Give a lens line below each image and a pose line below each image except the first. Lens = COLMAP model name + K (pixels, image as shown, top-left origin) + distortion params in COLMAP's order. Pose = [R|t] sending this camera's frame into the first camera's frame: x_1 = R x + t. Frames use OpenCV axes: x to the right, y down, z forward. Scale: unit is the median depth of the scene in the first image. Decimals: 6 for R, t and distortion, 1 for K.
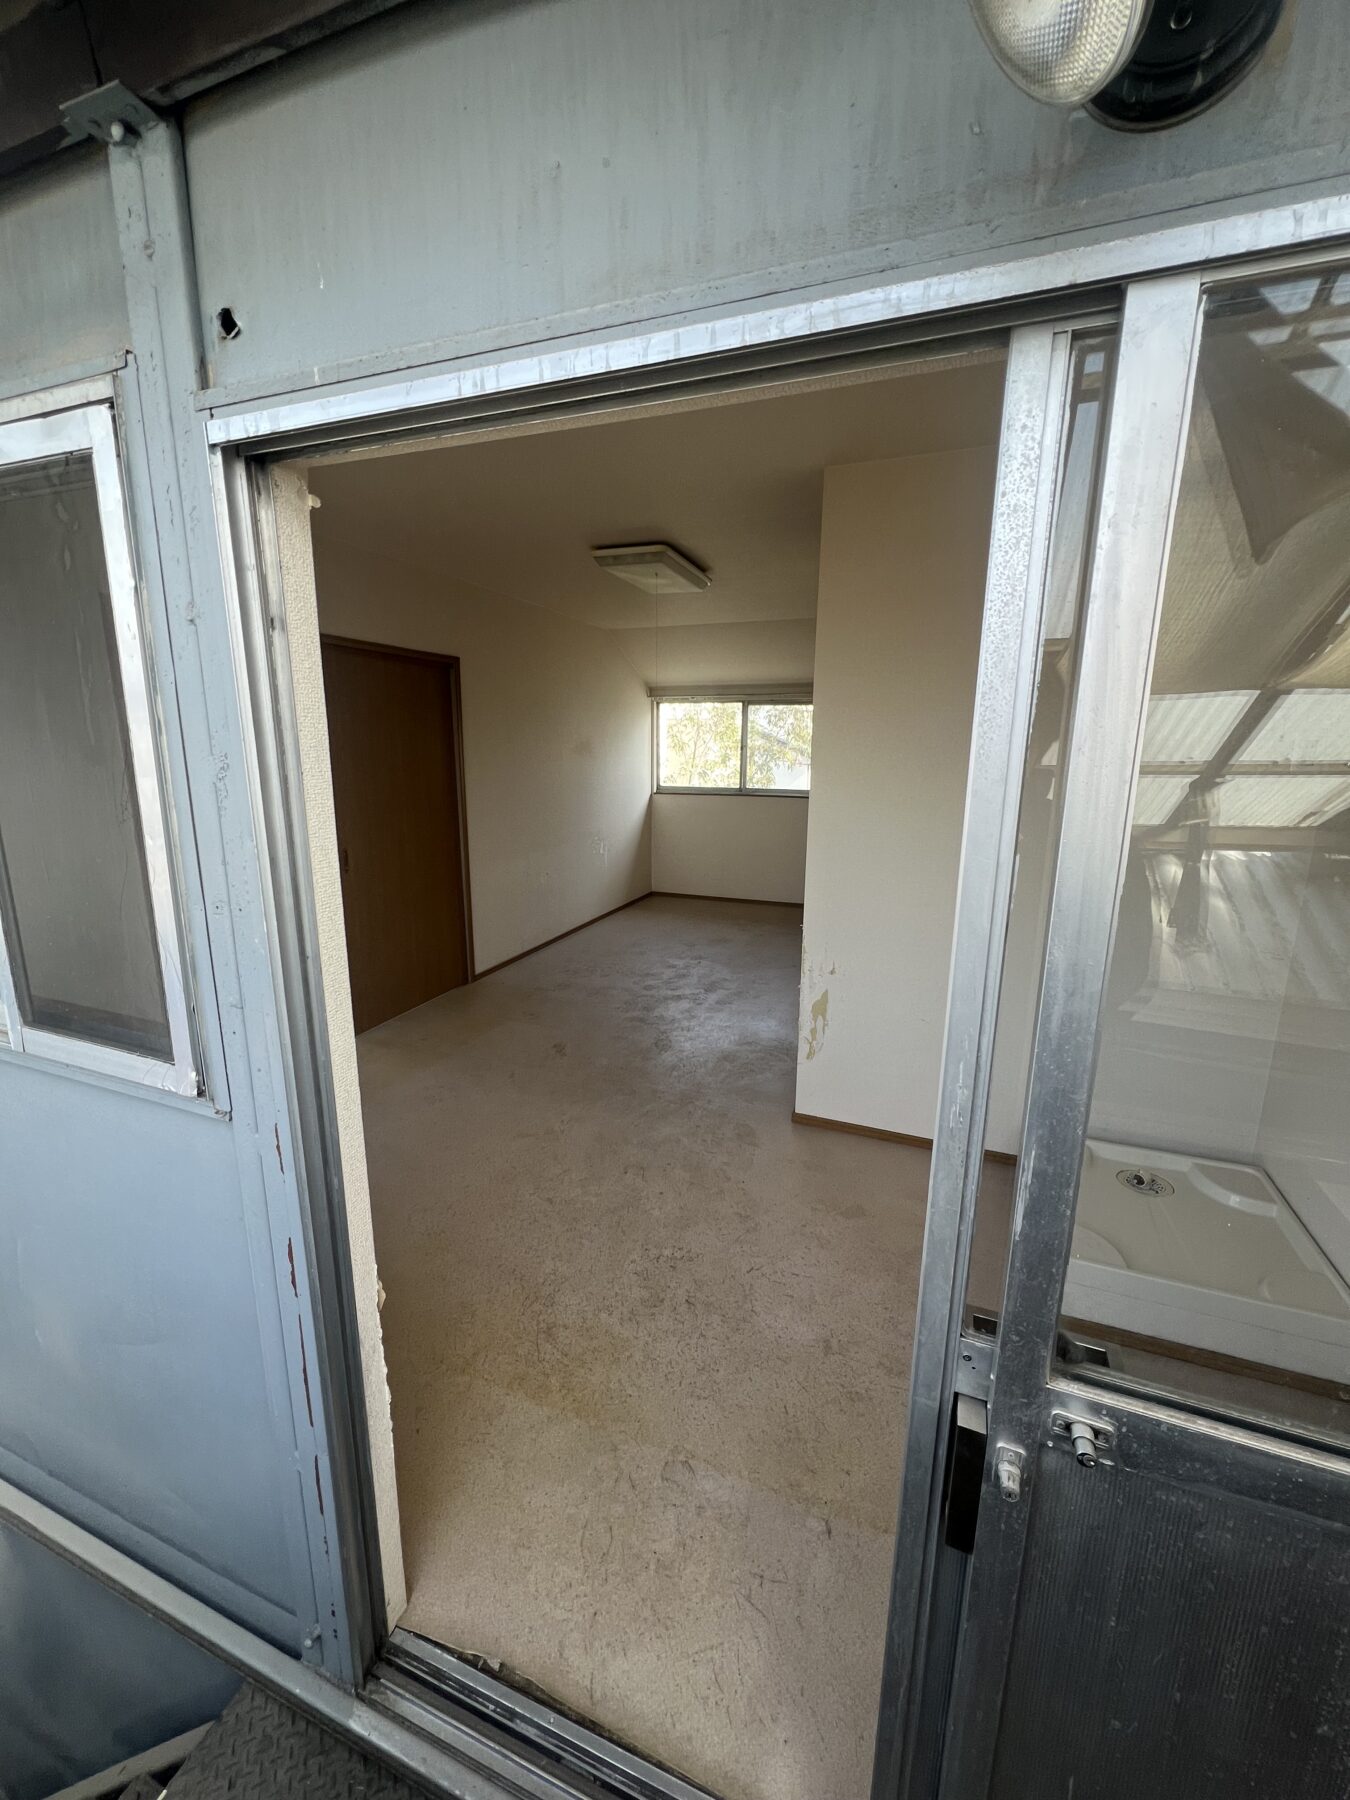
lens RADIAL K [[724.4, 0, 674.3], [0, 724.4, 899.9], [0, 0, 1]] dist [0.001417, 0.000135]
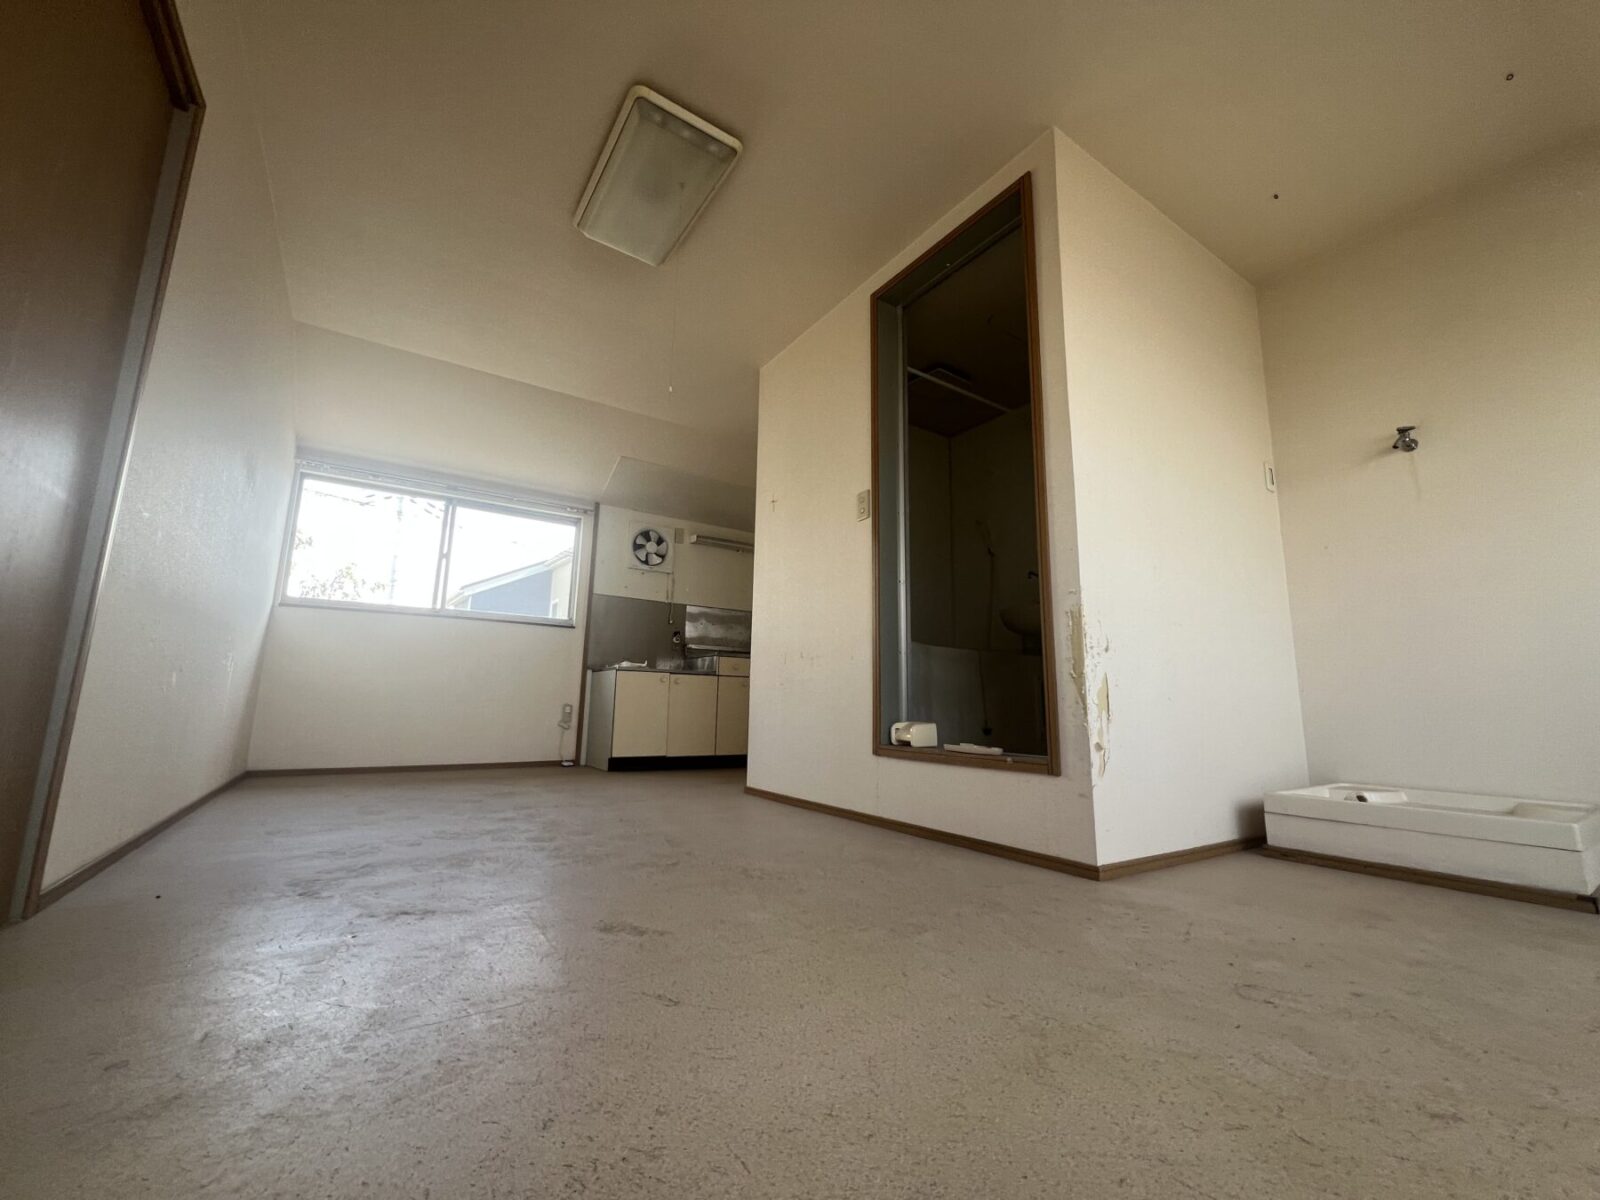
lens RADIAL K [[641.1, 0, 806.8], [0, 641.1, 595.1], [0, 0, 1]] dist [0.000245, -0.000202]
pose [[0.571196, 0.146077, 0.807711, -0.328269], [0.160406, 0.945198, -0.284378, 0.114463], [-0.804988, 0.291997, 0.516462, 0.531884]]
